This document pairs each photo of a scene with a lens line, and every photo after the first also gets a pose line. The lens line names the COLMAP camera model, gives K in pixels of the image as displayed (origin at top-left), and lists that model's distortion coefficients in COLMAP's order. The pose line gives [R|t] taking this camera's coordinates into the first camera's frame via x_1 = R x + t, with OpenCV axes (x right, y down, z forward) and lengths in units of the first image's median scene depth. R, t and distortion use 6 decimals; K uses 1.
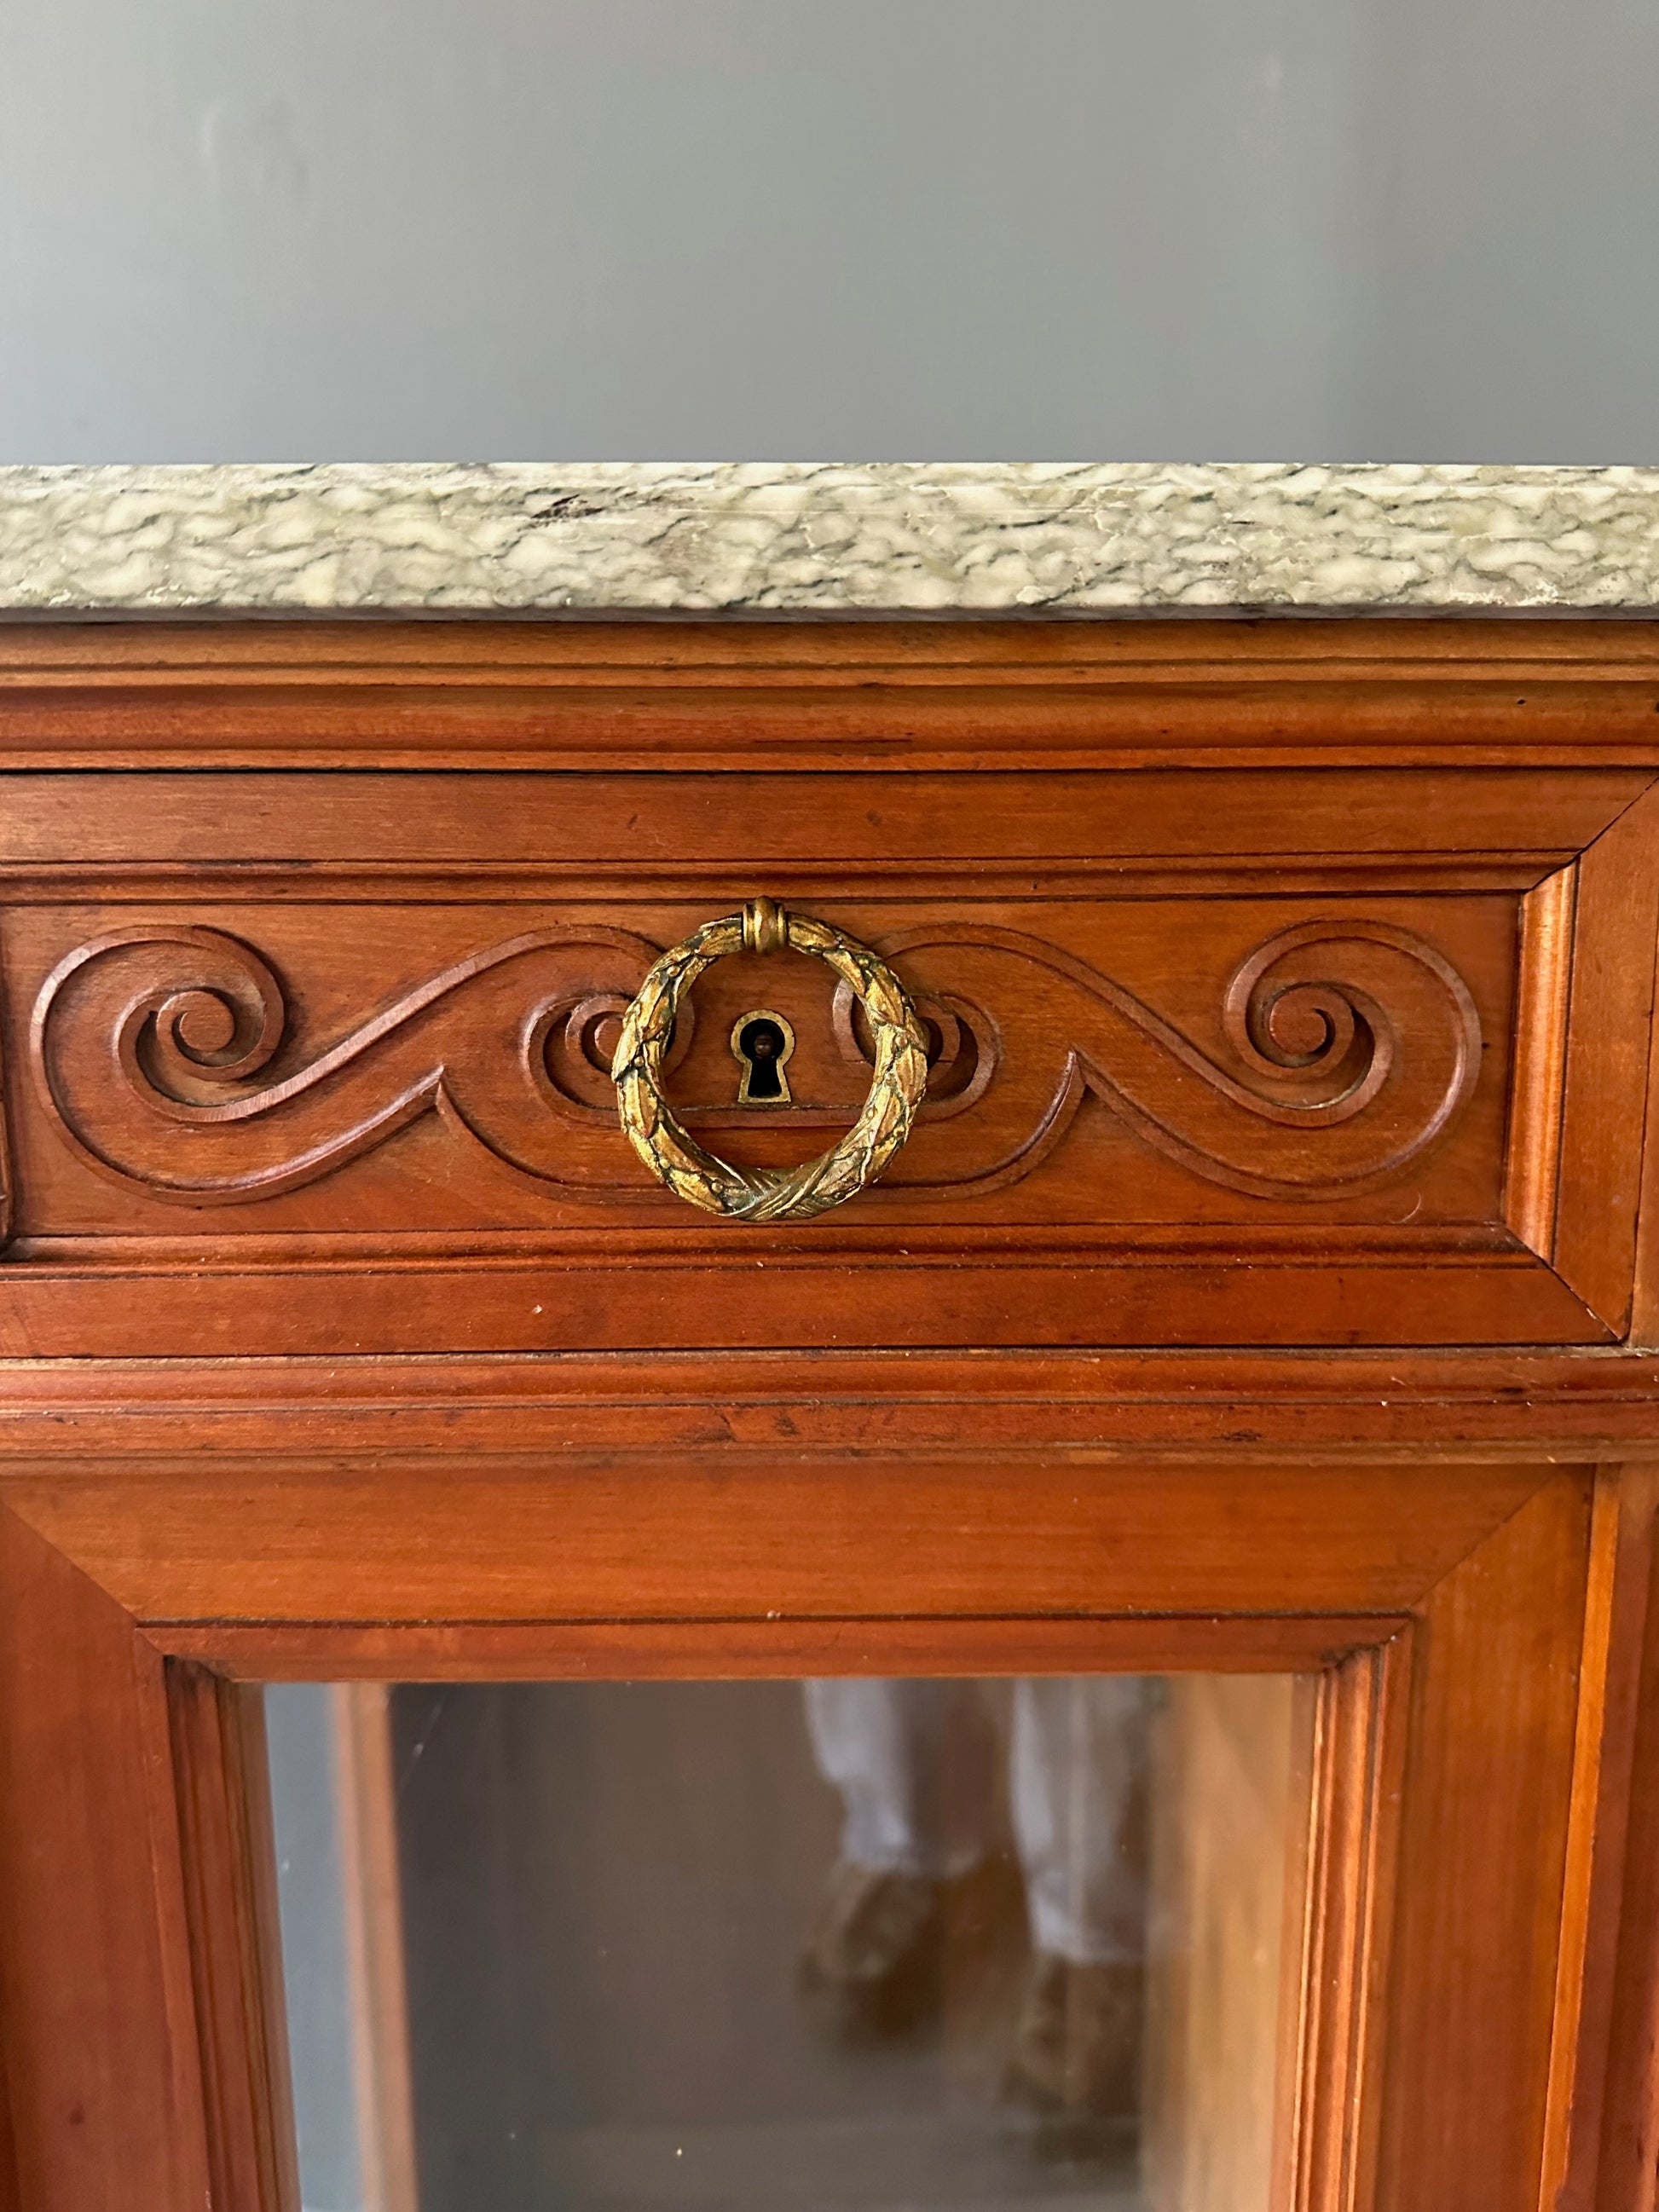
lens RADIAL K [[1587.3, 0, 853.0], [0, 1587.3, 1104.9], [0, 0, 1]] dist [-0.006330, -0.002938]
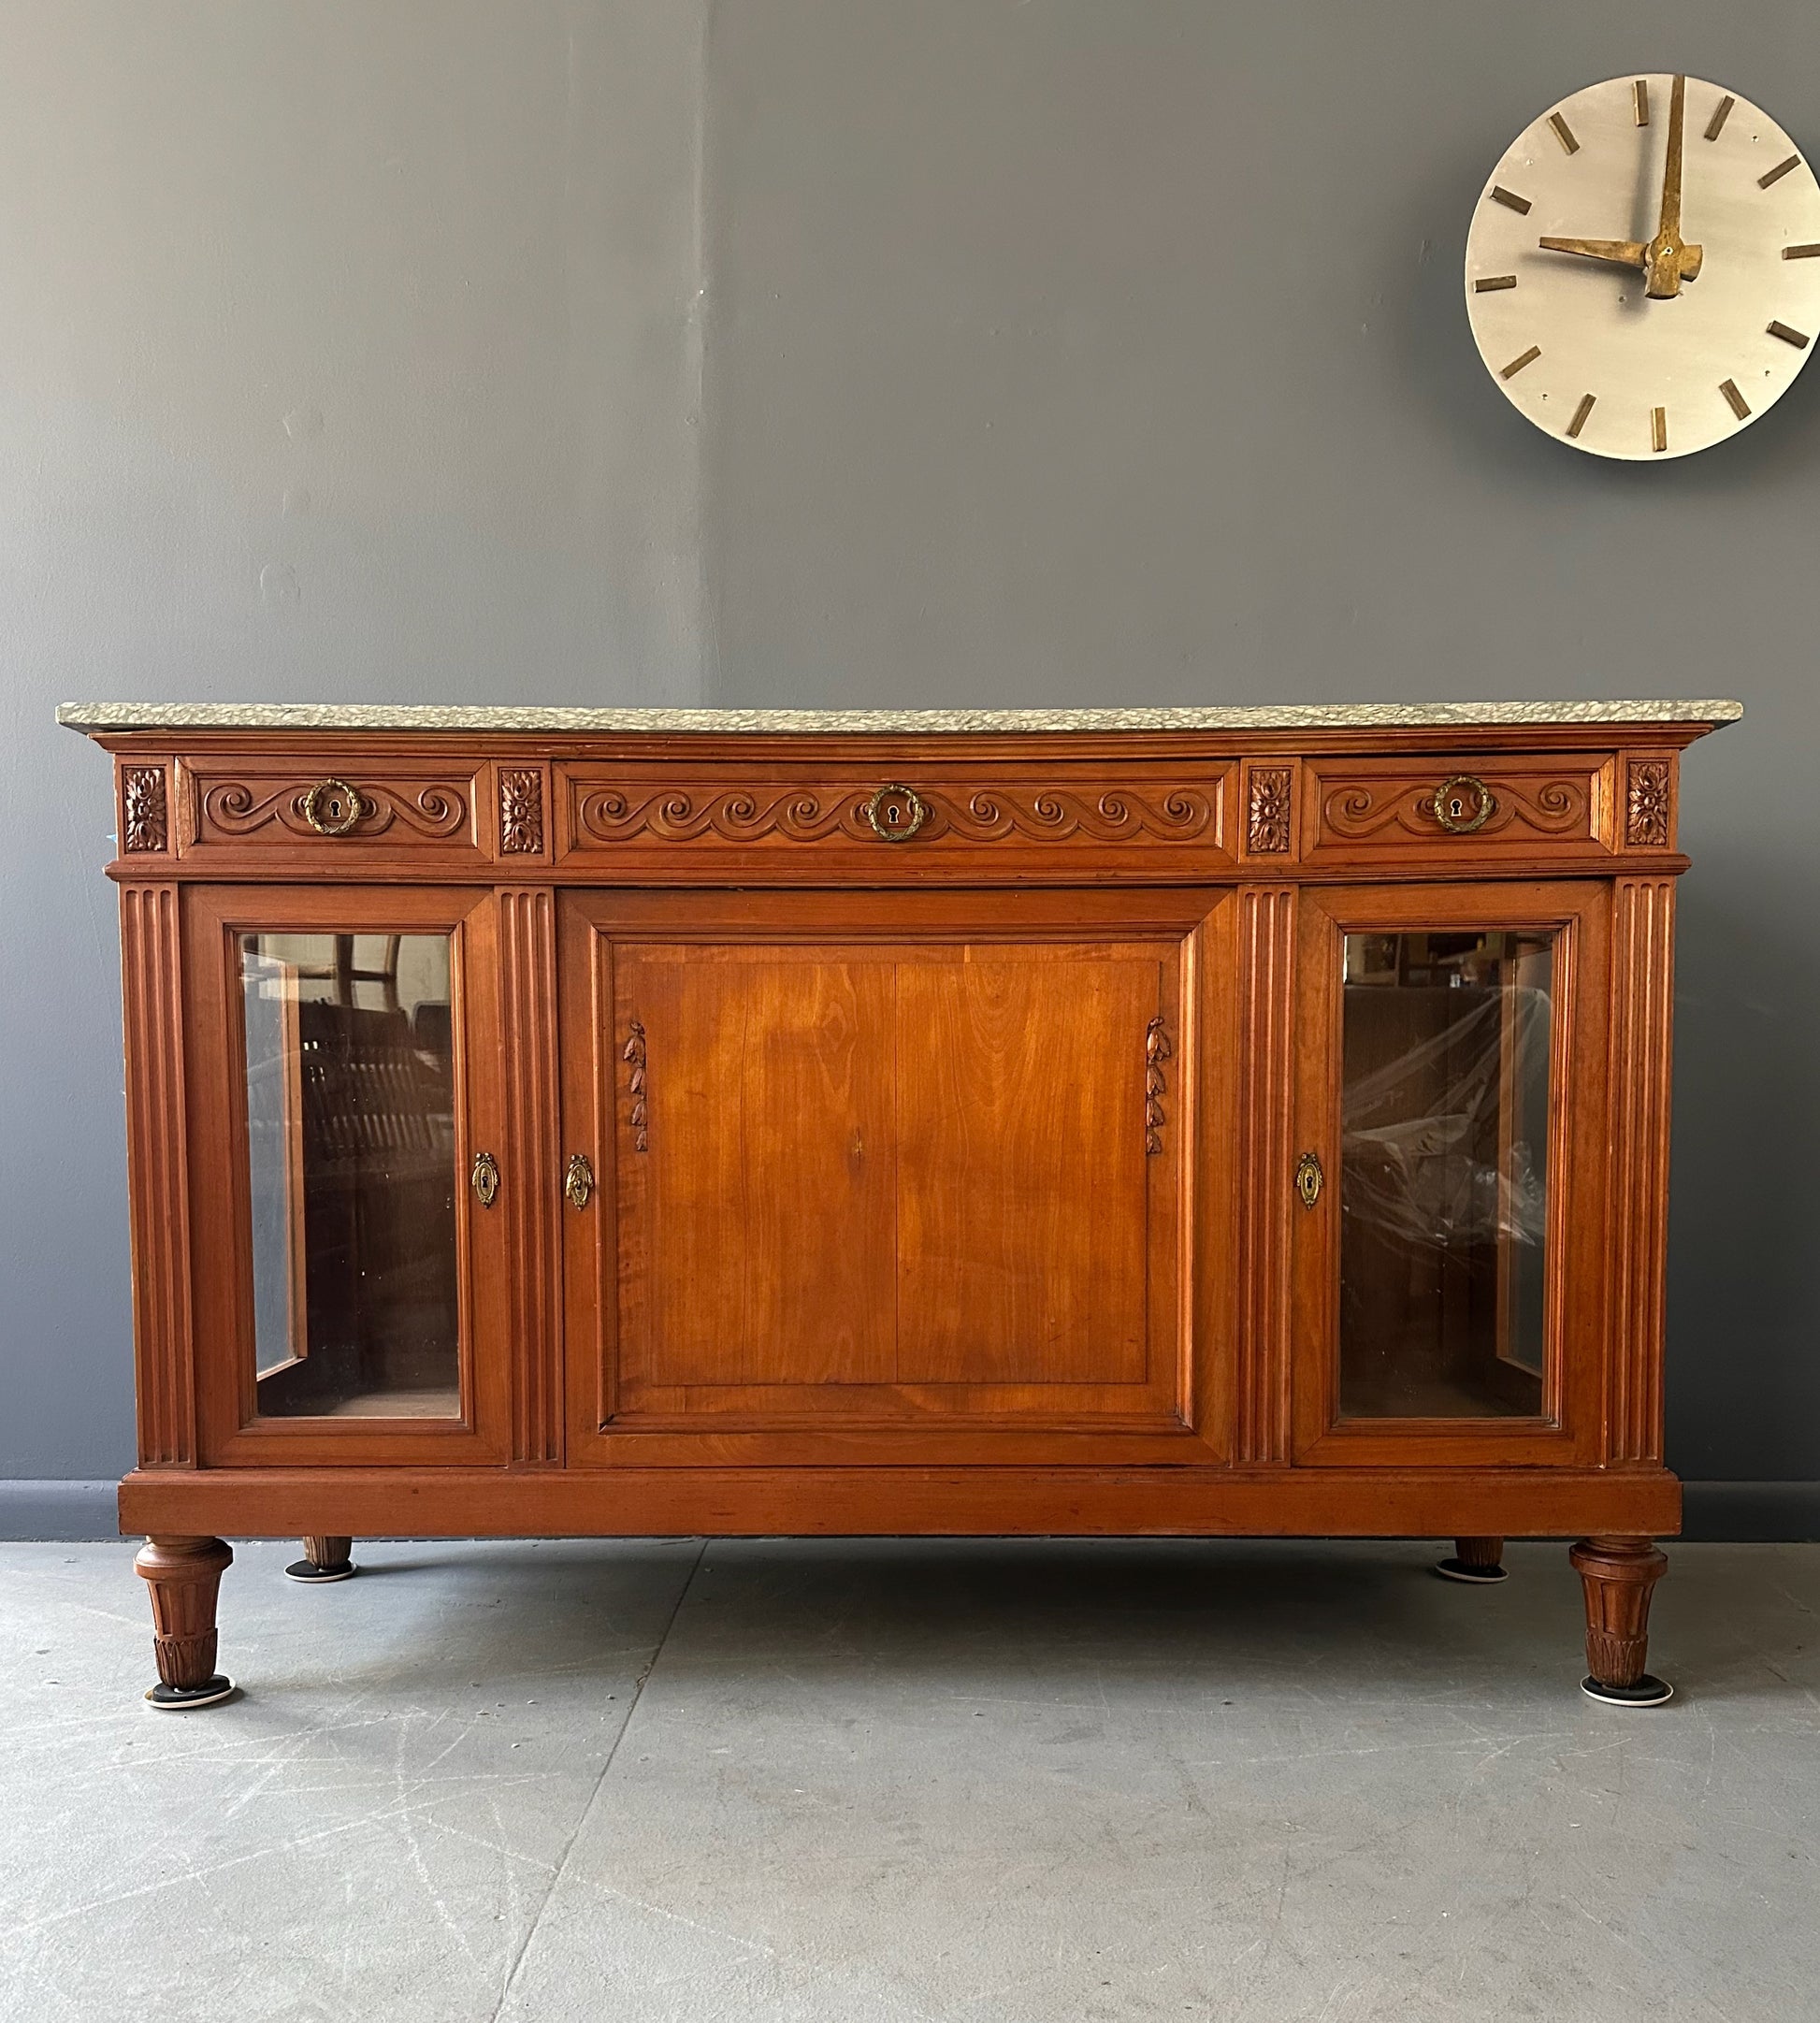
lens RADIAL K [[1716.2, 0, 902.2], [0, 1716.2, 1174.8], [0, 0, 1]] dist [0.010053, -0.002818]
pose [[0.999020, 0.018708, -0.040104, 2.305071], [-0.021490, 0.997309, -0.070090, 1.713342], [0.038684, 0.070884, 0.996734, -5.065125]]
